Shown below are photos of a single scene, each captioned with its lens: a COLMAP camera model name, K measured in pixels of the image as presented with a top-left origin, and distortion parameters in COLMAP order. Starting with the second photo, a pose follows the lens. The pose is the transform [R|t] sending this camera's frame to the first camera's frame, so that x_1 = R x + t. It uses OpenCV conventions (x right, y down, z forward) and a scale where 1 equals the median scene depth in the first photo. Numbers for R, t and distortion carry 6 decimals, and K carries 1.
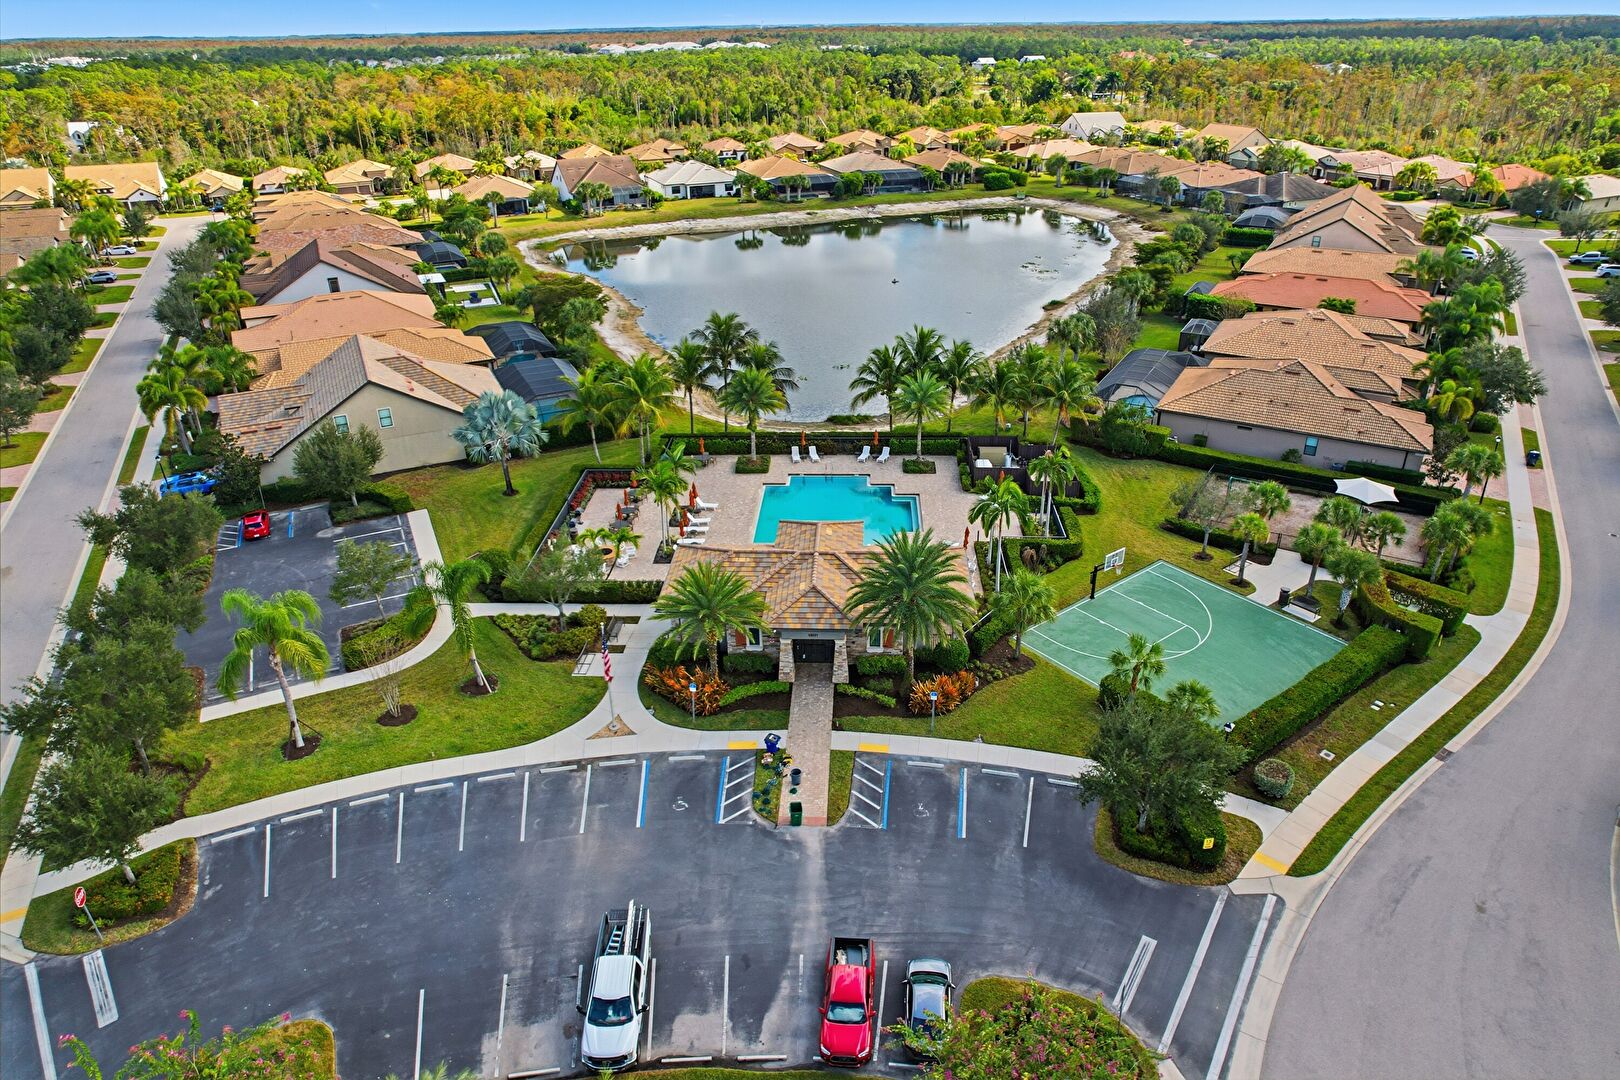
lens RADIAL K [[1027.2, 0, 814.5], [0, 1027.2, 536.3], [0, 0, 1]] dist [-0.066086, 0.055233]
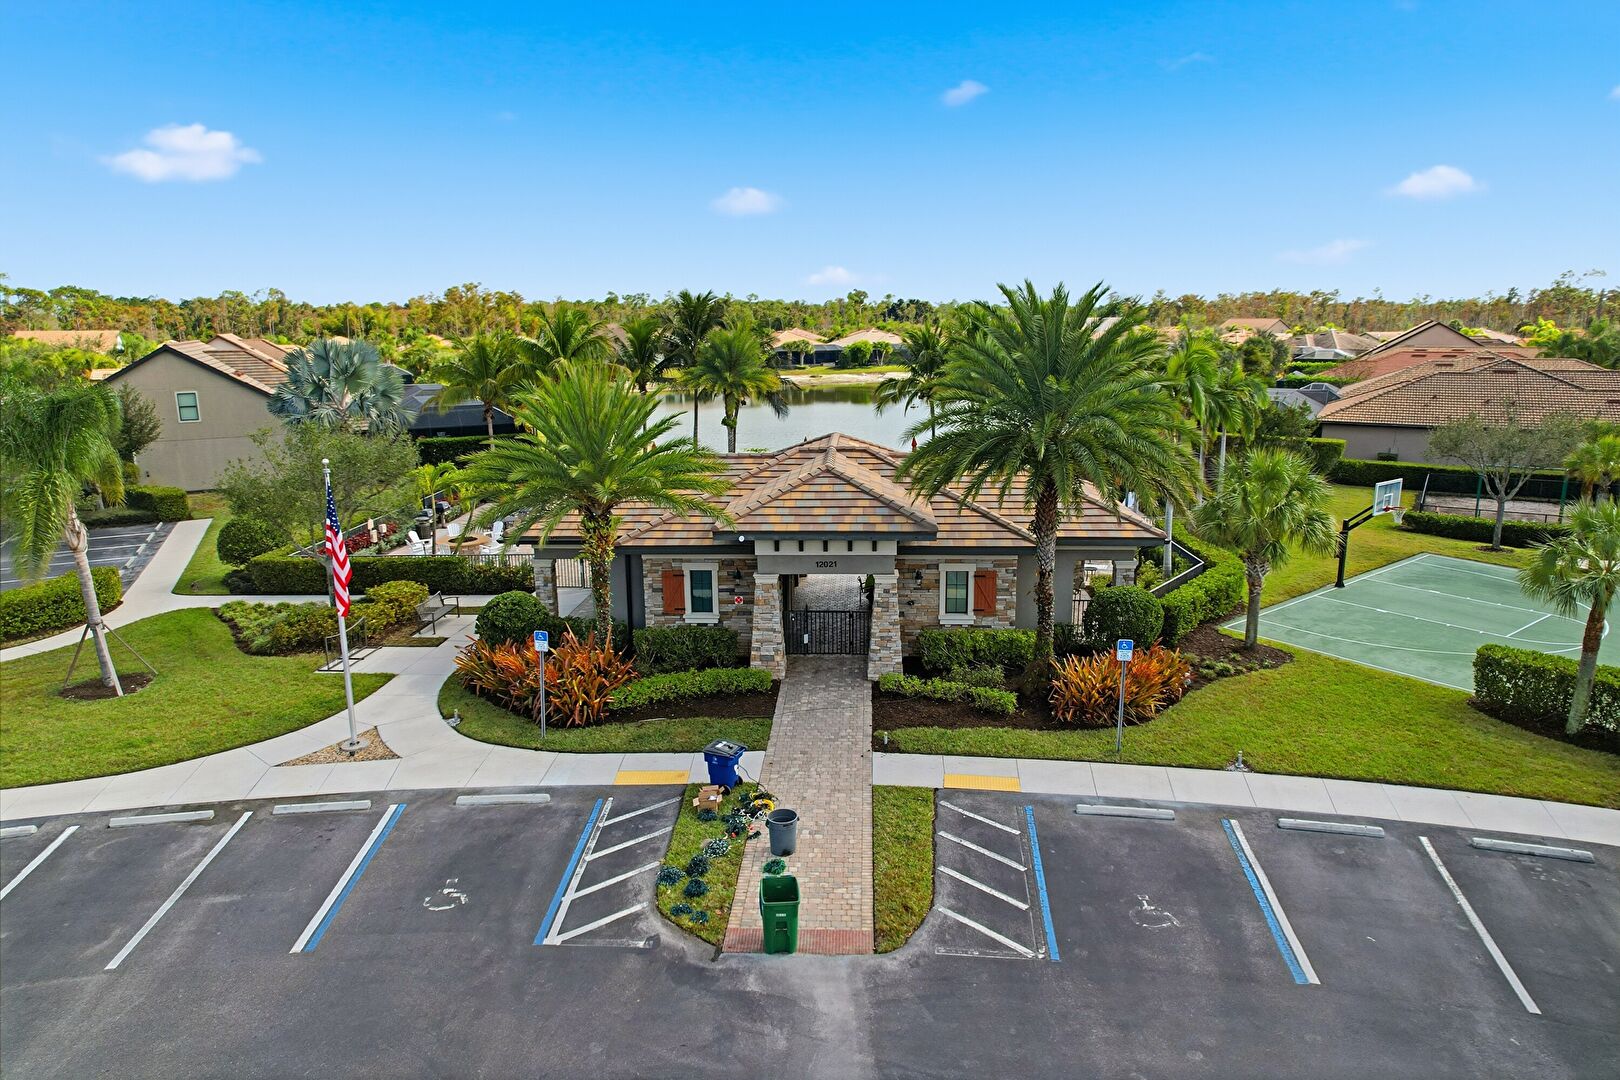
lens RADIAL K [[1027.2, 0, 814.5], [0, 1027.2, 536.3], [0, 0, 1]] dist [-0.066086, 0.055233]
pose [[0.999983, 0.005626, -0.001800, -0.006408], [-0.005900, 0.966514, -0.256545, 0.218711], [0.000297, 0.256551, 0.966531, 0.600824]]
